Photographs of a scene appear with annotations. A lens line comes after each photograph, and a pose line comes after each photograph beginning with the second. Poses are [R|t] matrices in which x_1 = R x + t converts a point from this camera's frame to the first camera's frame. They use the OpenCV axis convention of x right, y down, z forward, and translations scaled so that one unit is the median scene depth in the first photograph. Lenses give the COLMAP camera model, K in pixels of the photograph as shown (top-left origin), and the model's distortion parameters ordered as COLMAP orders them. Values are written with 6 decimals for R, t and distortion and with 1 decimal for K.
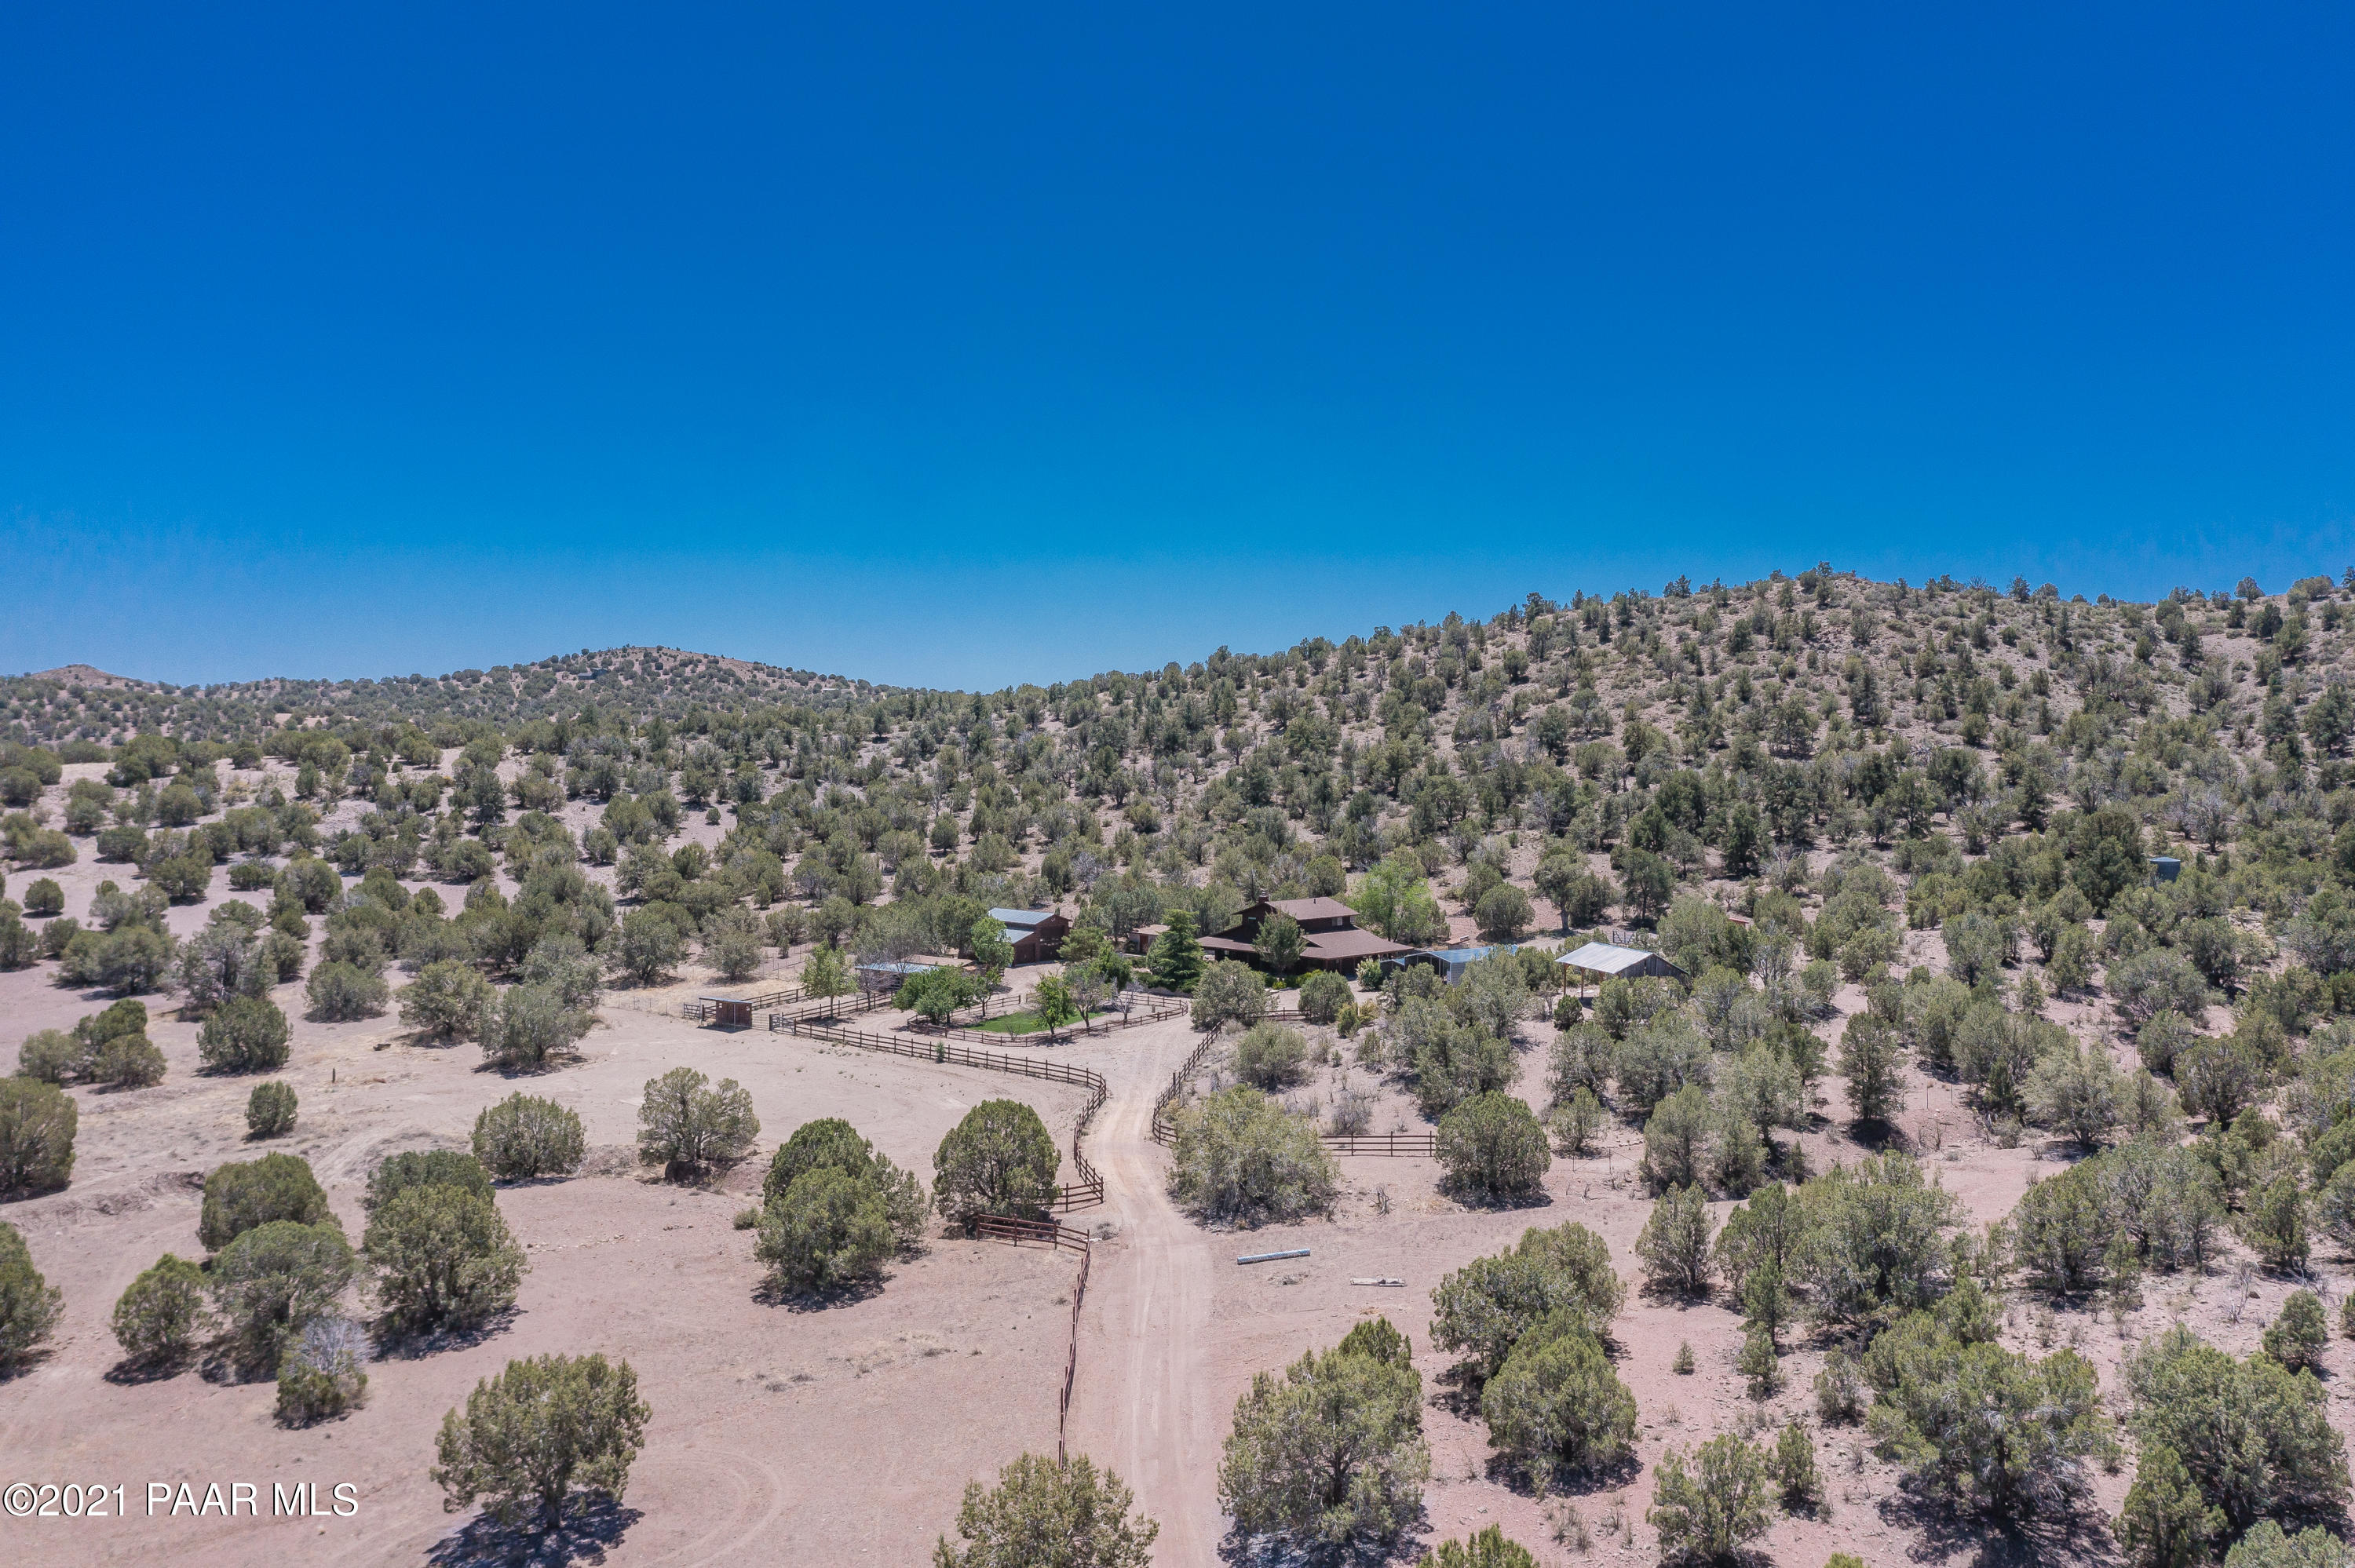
lens RADIAL K [[1866.3, 0, 1171.0], [0, 1866.3, 783.2], [0, 0, 1]] dist [-0.014459, 0.017322]
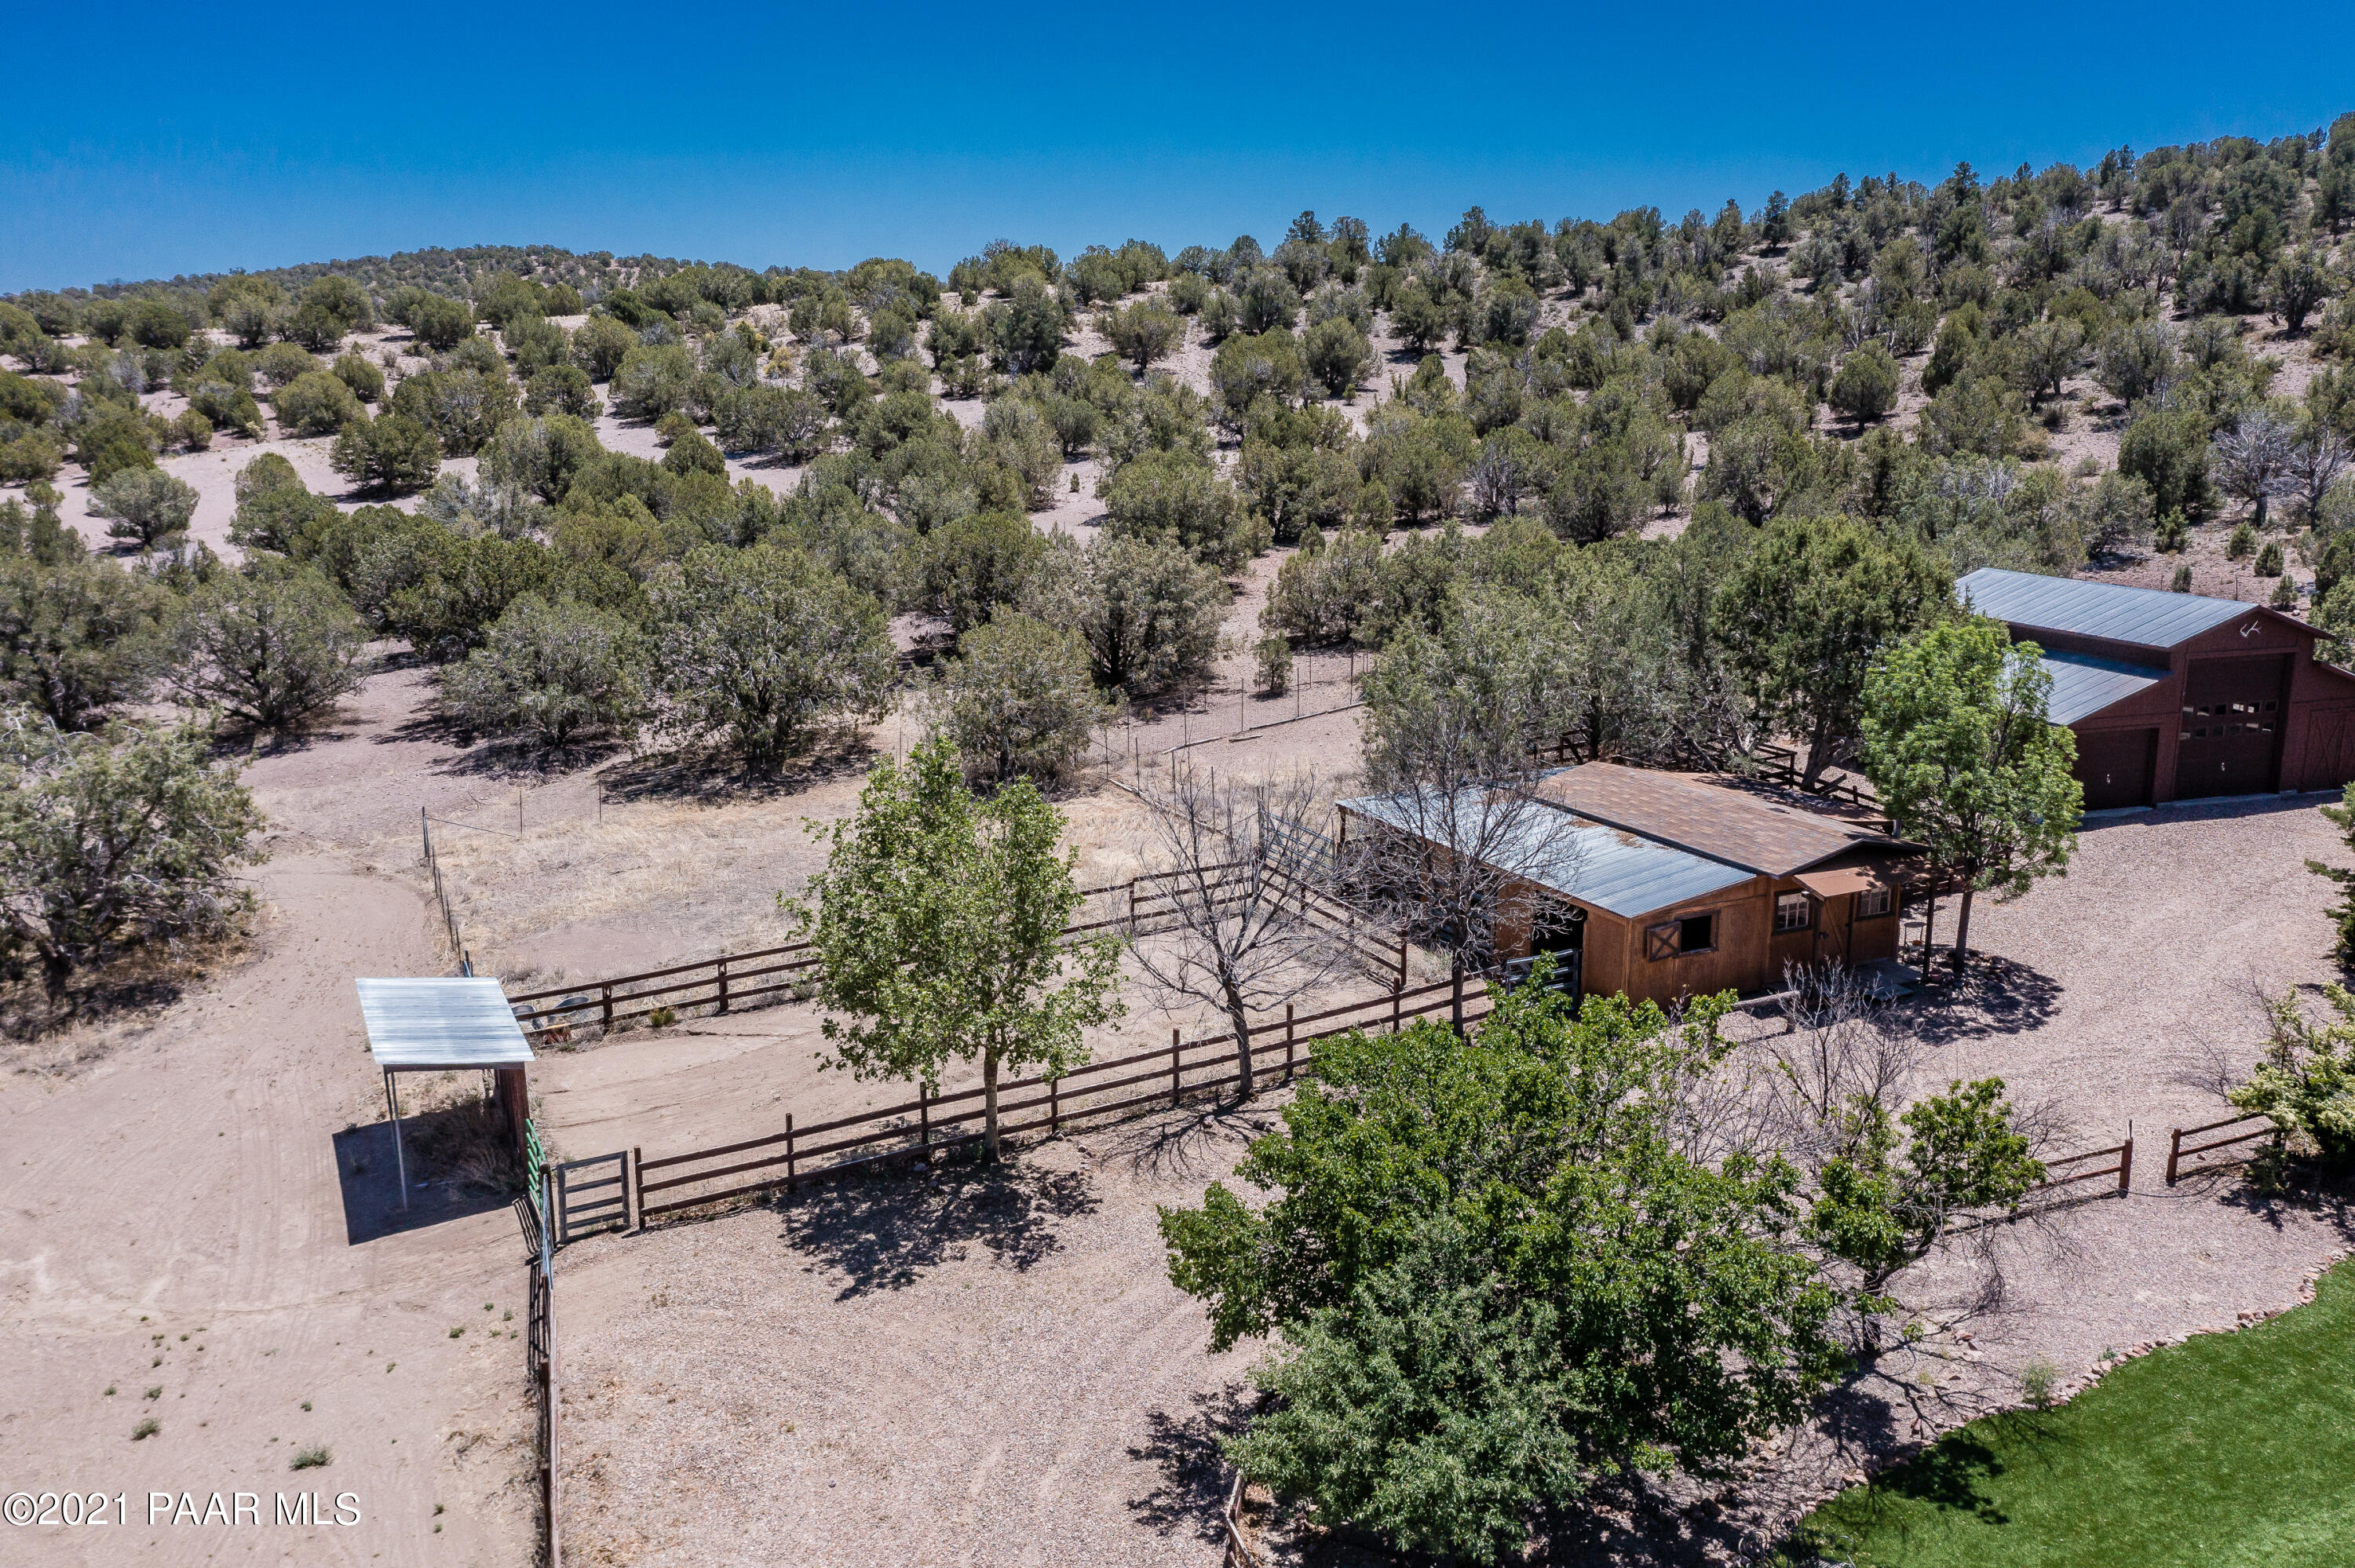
lens RADIAL K [[1866.3, 0, 1185.9], [0, 1866.3, 795.9], [0, 0, 1]] dist [-0.014459, 0.017322]
pose [[0.884860, 0.094420, -0.456188, -0.042855], [-0.000662, 0.979499, 0.201448, 0.027315], [0.465856, -0.177951, 0.866782, 0.428037]]
